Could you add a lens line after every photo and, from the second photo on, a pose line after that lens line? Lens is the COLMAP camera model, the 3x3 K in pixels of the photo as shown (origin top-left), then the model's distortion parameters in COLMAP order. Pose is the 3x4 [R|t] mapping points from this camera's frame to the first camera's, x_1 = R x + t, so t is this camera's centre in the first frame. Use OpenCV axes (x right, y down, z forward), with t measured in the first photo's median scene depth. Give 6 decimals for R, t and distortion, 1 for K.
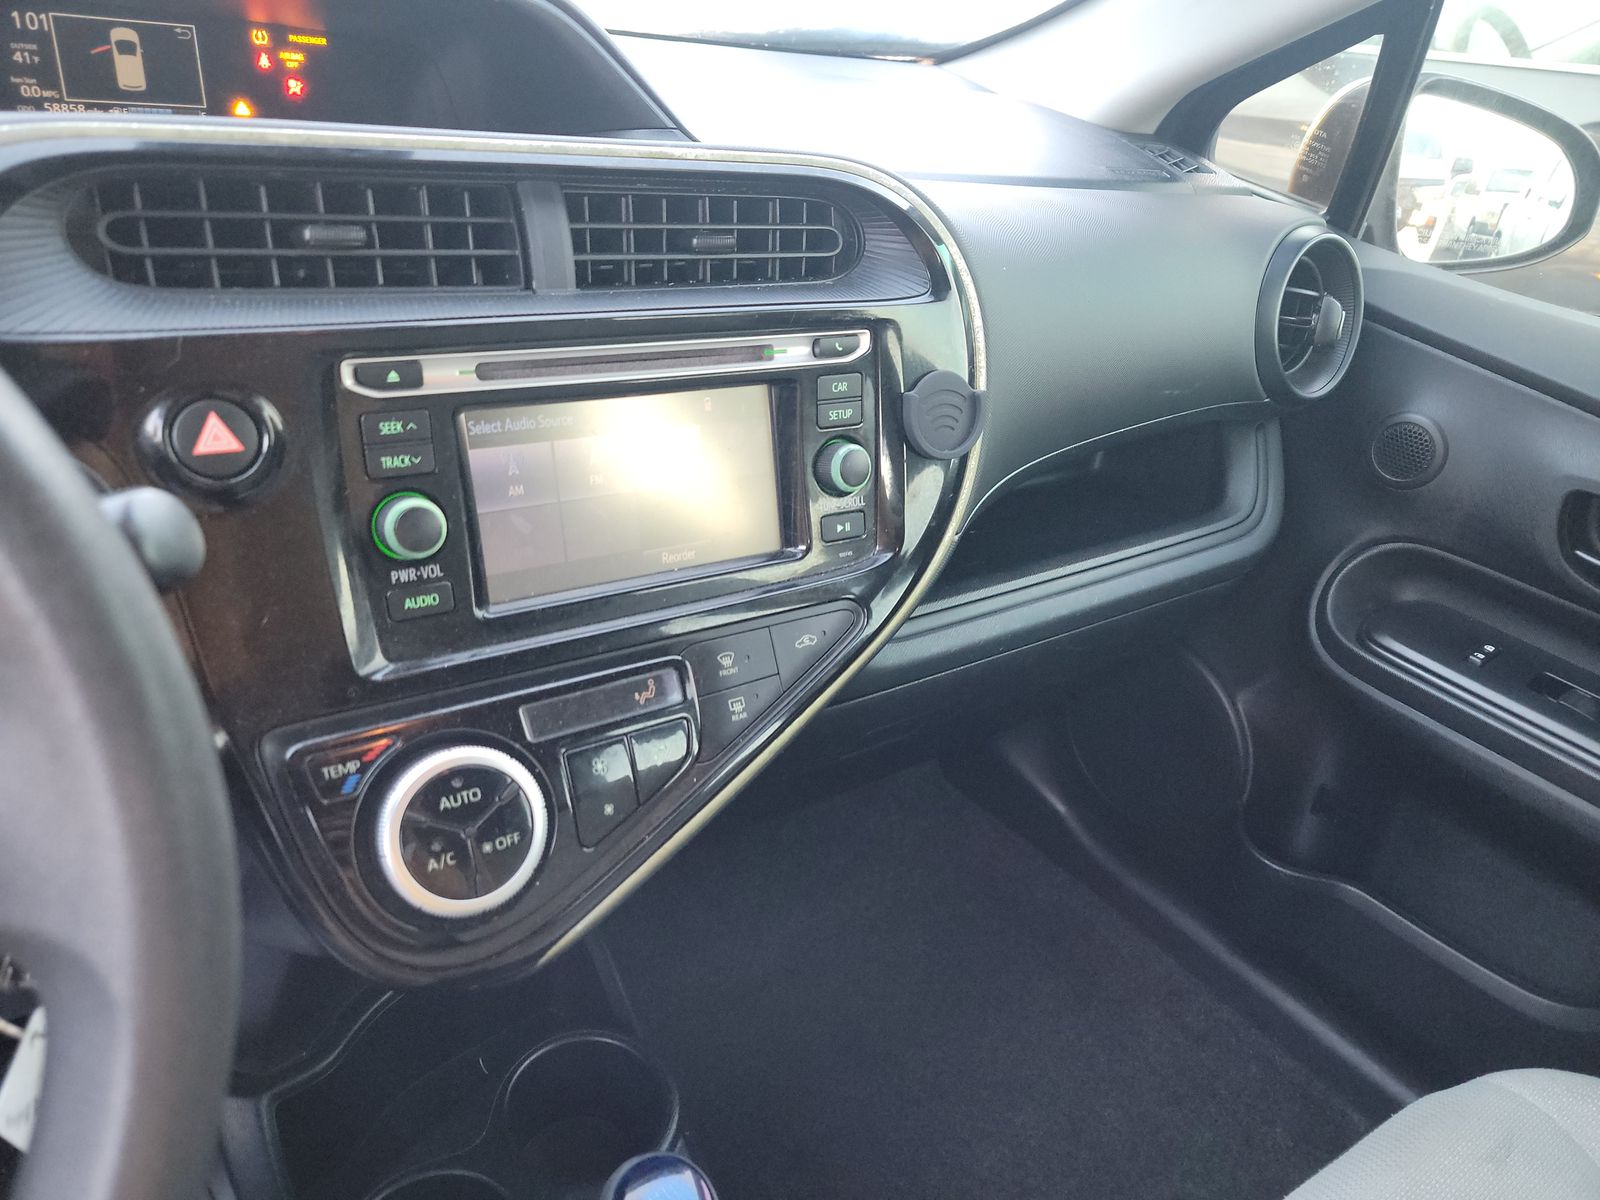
lens RADIAL K [[1154.4, 0, 800.0], [0, 1154.4, 600.0], [0, 0, 1]] dist [0.074550, -0.055663]
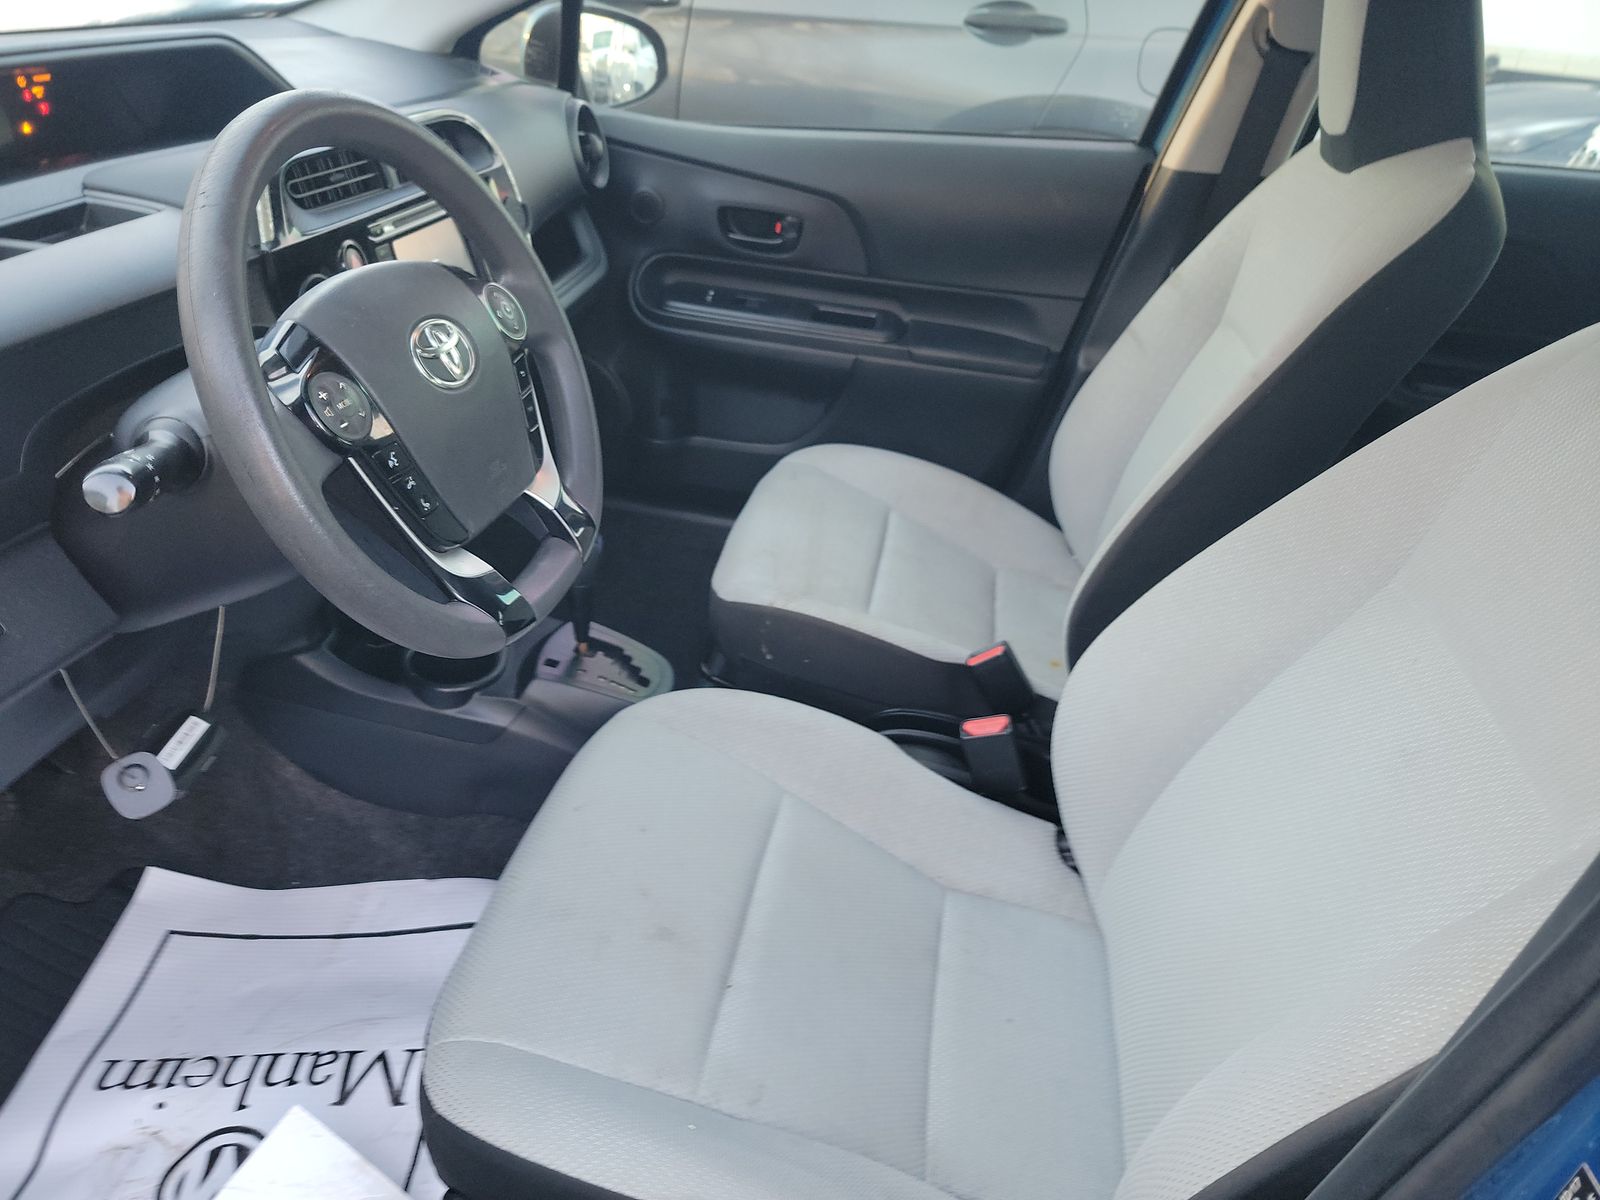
lens RADIAL K [[1154.4, 0, 800.0], [0, 1154.4, 600.0], [0, 0, 1]] dist [0.074550, -0.055663]
pose [[0.714036, -0.400677, 0.574118, -0.988231], [0.329497, 0.915868, 0.229386, 0.166716], [-0.617725, 0.025380, 0.785984, -0.993049]]
